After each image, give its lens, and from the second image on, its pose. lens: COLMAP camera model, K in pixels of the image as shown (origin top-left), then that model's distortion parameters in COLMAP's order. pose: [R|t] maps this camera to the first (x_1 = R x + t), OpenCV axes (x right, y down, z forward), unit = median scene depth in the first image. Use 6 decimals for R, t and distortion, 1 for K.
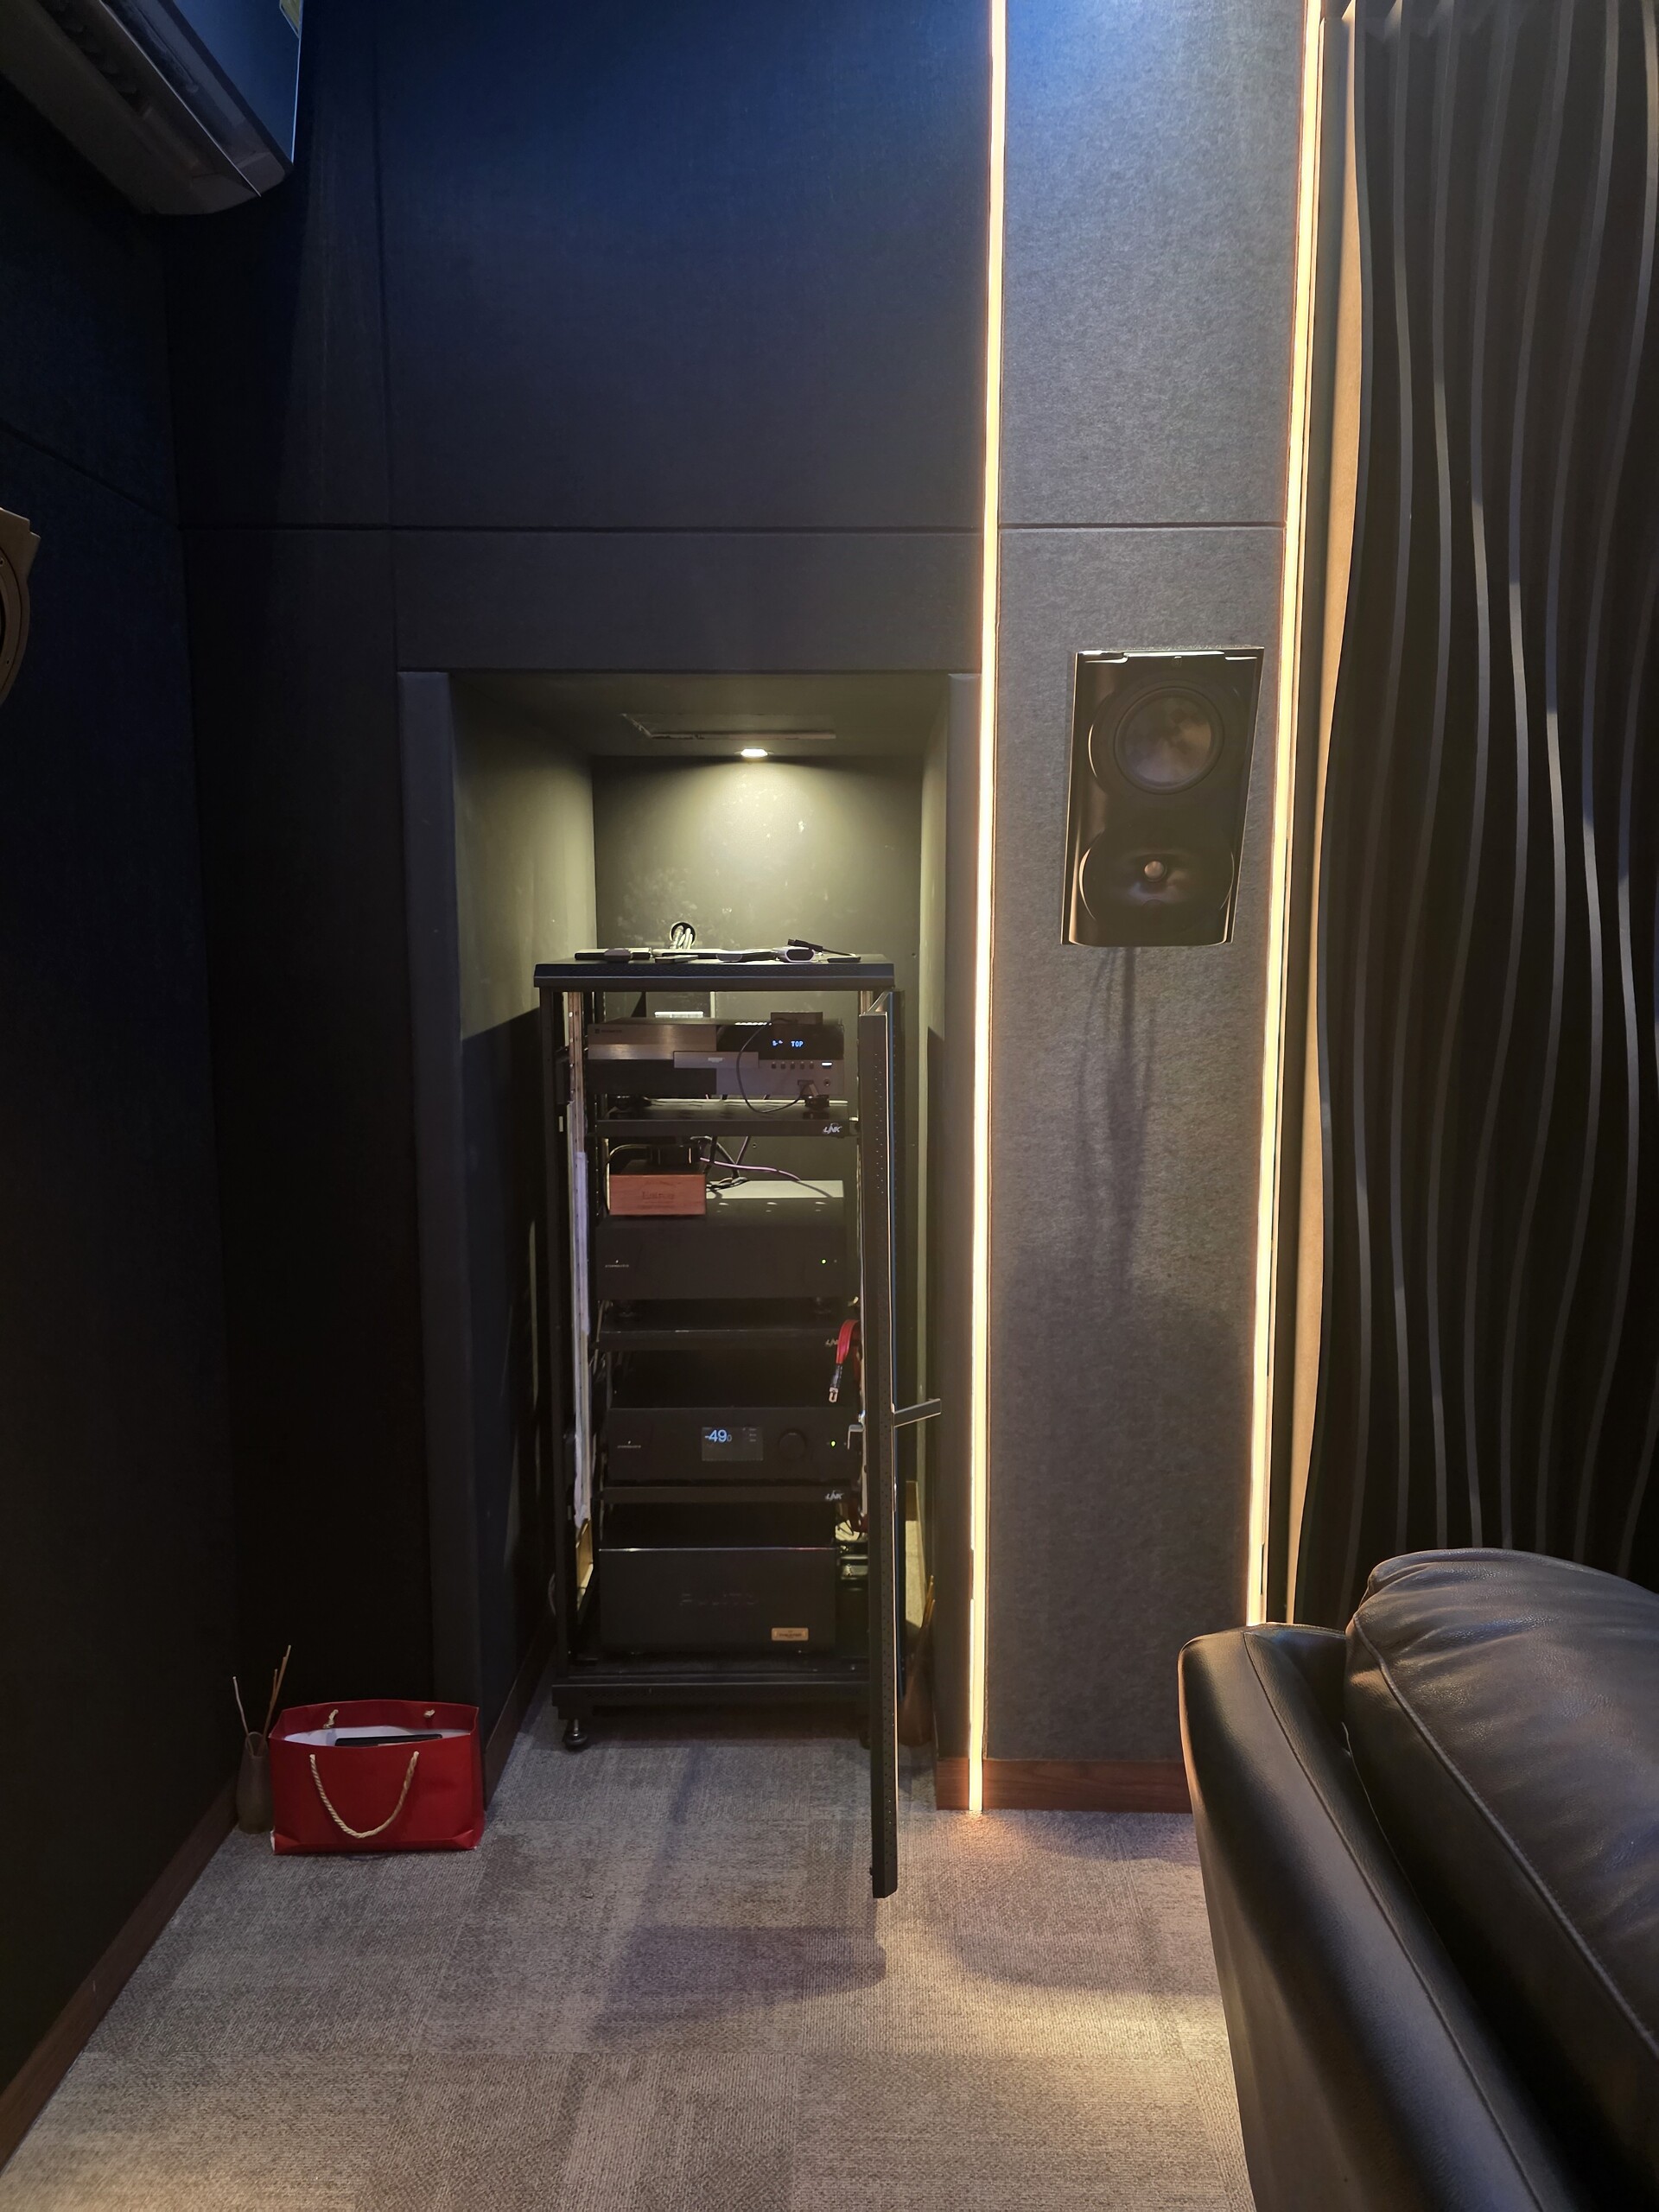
lens RADIAL K [[1478.1, 0, 833.5], [0, 1478.1, 1100.9], [0, 0, 1]] dist [0.057261, -0.053674]
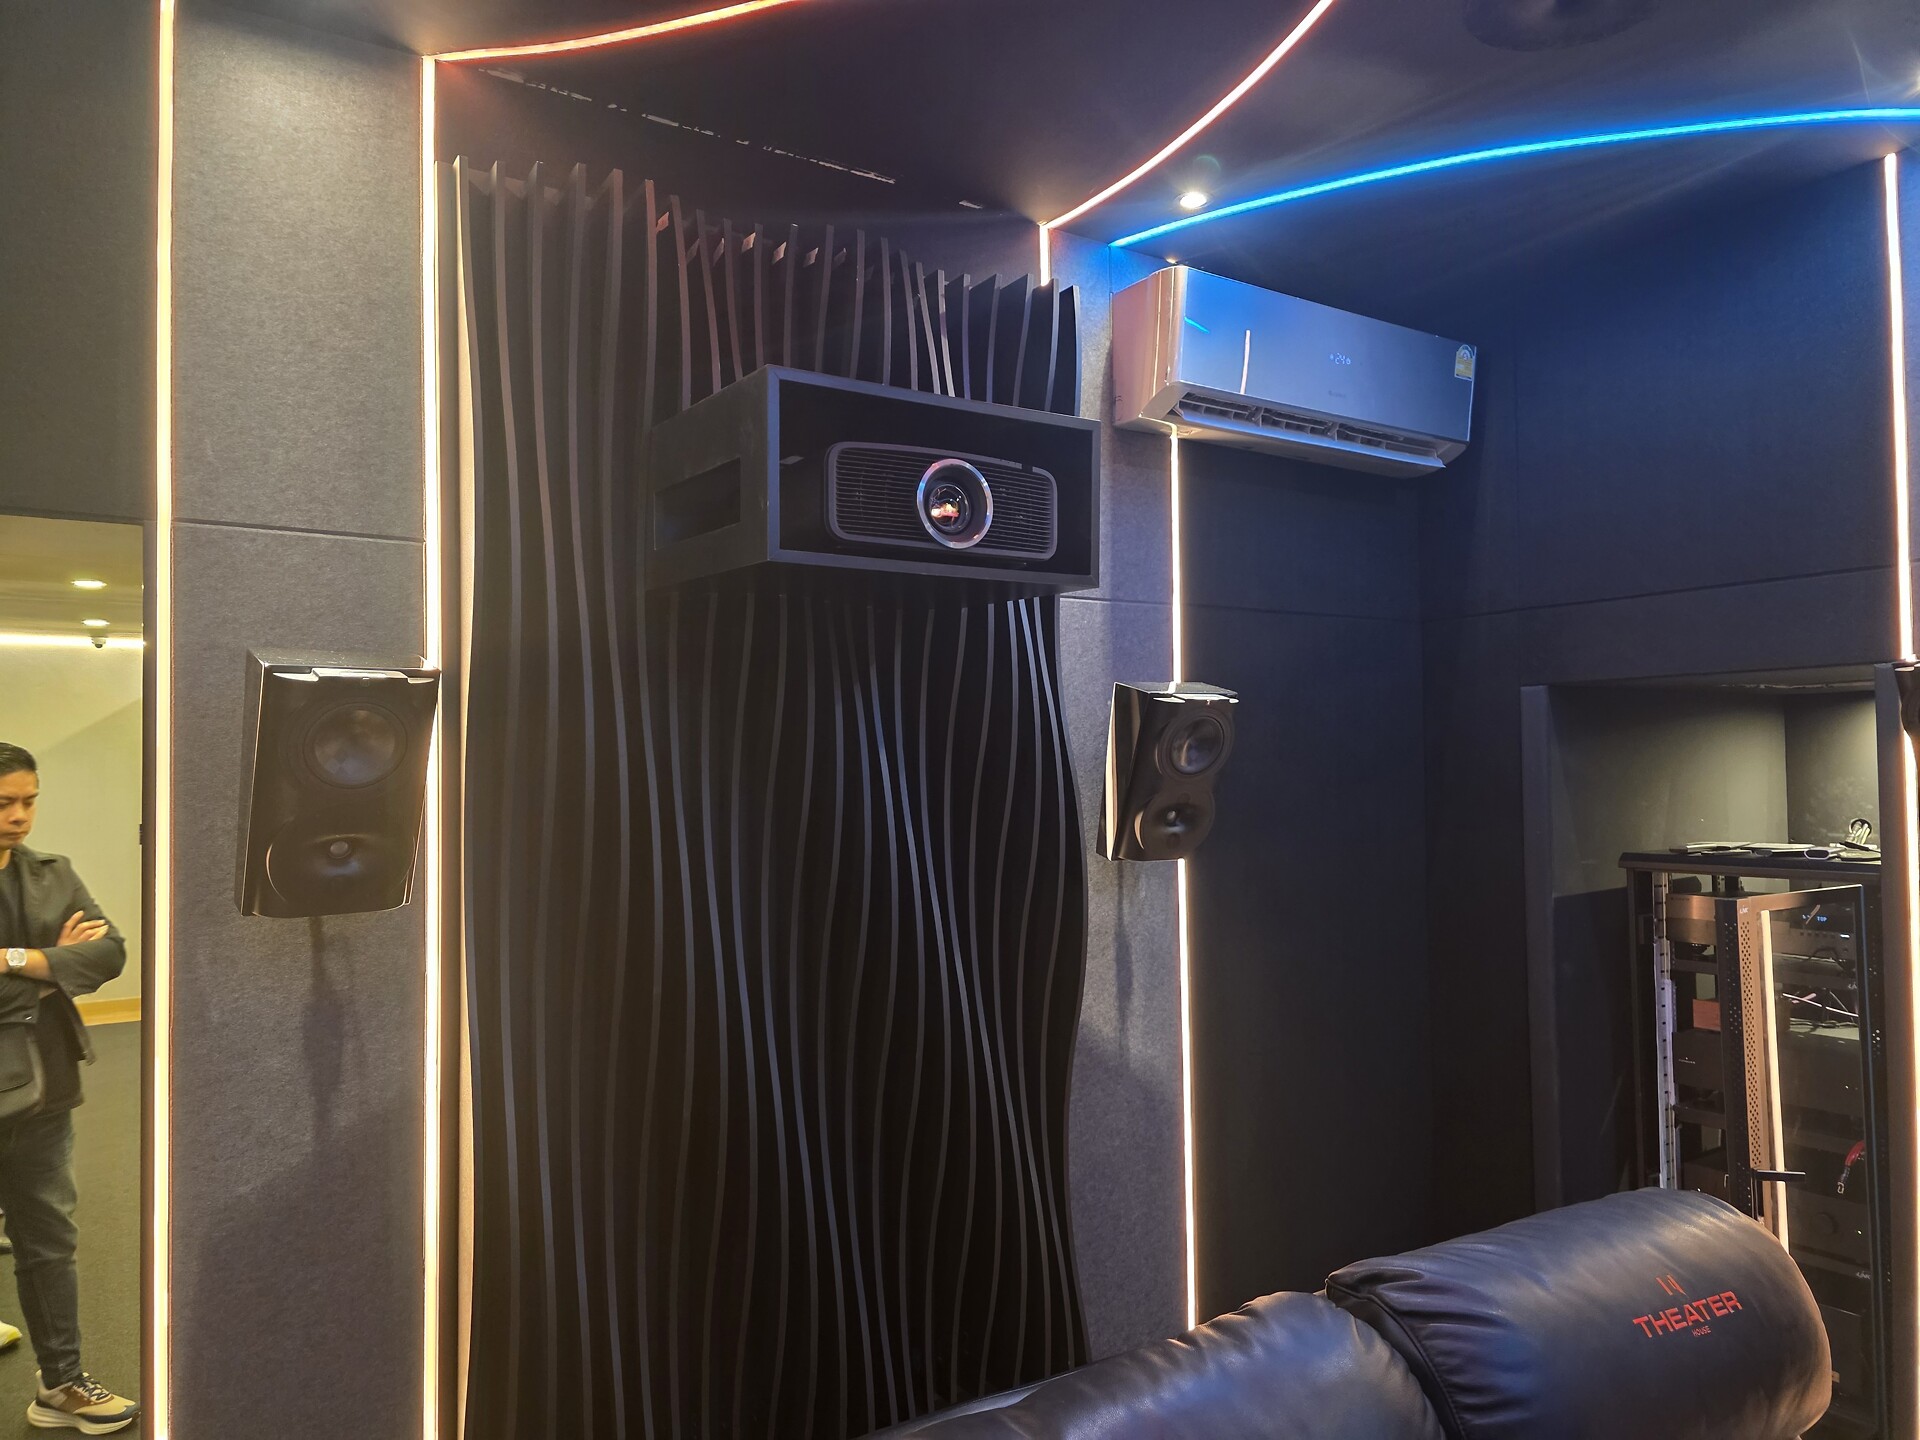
lens RADIAL K [[1283.0, 0, 960.4], [0, 1283.0, 725.6], [0, 0, 1]] dist [0.057261, -0.053674]
pose [[0.537482, -0.036084, -0.842503, 0.585069], [-0.091854, 0.990634, -0.101027, -0.022107], [0.838258, 0.131687, 0.529133, -0.338914]]
